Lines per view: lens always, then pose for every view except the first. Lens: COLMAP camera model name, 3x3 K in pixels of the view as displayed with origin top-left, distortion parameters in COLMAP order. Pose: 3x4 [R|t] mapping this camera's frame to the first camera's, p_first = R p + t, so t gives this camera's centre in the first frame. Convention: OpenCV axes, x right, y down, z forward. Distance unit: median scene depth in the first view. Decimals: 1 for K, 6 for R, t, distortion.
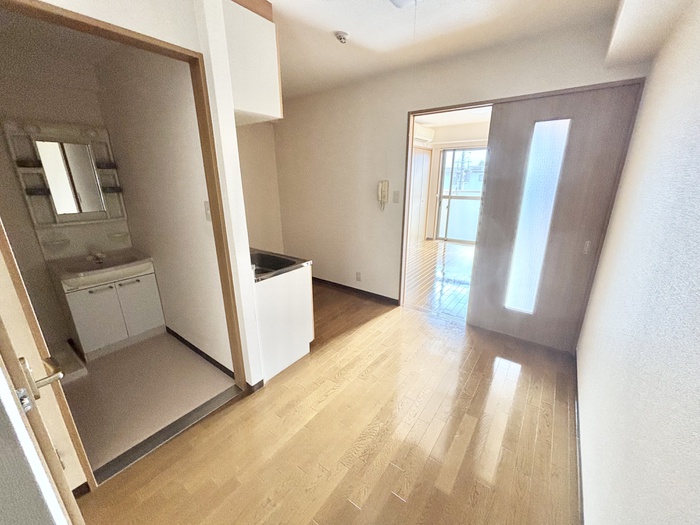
lens RADIAL K [[279.9, 0, 350.0], [0, 279.9, 262.5], [0, 0, 1]] dist [0.001862, -0.000286]
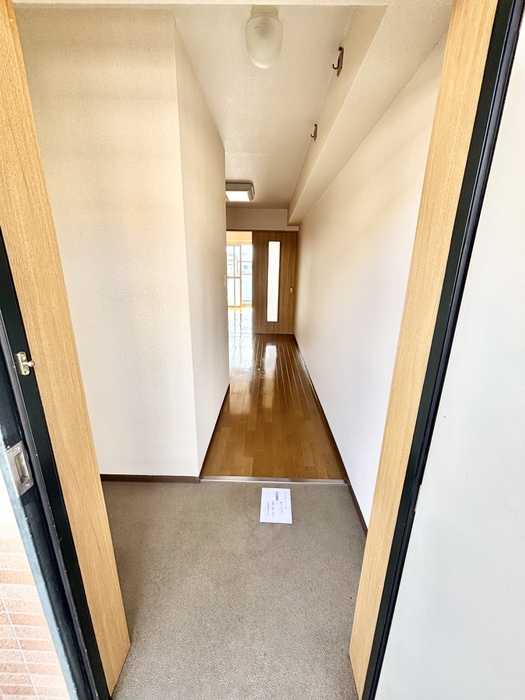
lens RADIAL K [[279.9, 0, 262.5], [0, 279.9, 350.0], [0, 0, 1]] dist [0.001862, -0.000286]
pose [[0.813973, -0.139610, 0.563876, -0.823177], [0.135606, 0.989538, 0.049247, 0.281472], [-0.564852, 0.036380, 0.824390, -0.879239]]
